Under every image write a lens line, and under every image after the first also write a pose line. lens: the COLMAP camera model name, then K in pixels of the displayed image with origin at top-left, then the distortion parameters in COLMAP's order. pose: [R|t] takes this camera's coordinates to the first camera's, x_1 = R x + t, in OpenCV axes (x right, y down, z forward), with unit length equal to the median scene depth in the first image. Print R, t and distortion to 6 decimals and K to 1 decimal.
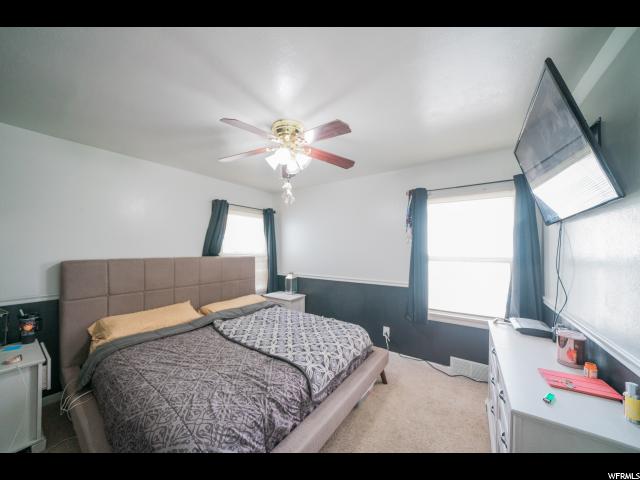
lens RADIAL K [[232.6, 0, 320.0], [0, 232.6, 240.0], [0, 0, 1]] dist [-0.000360, -0.000001]
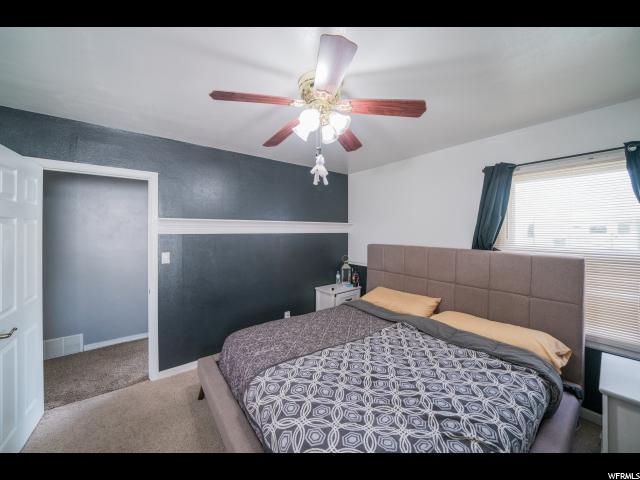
lens RADIAL K [[238.2, 0, 320.1], [0, 238.2, 231.1], [0, 0, 1]] dist [-0.000069, 0.000003]
pose [[-0.305182, 0.003692, -0.952287, 0.452762], [0.037334, 0.999270, -0.008090, 0.003672], [0.951562, -0.038021, -0.305098, 0.931318]]
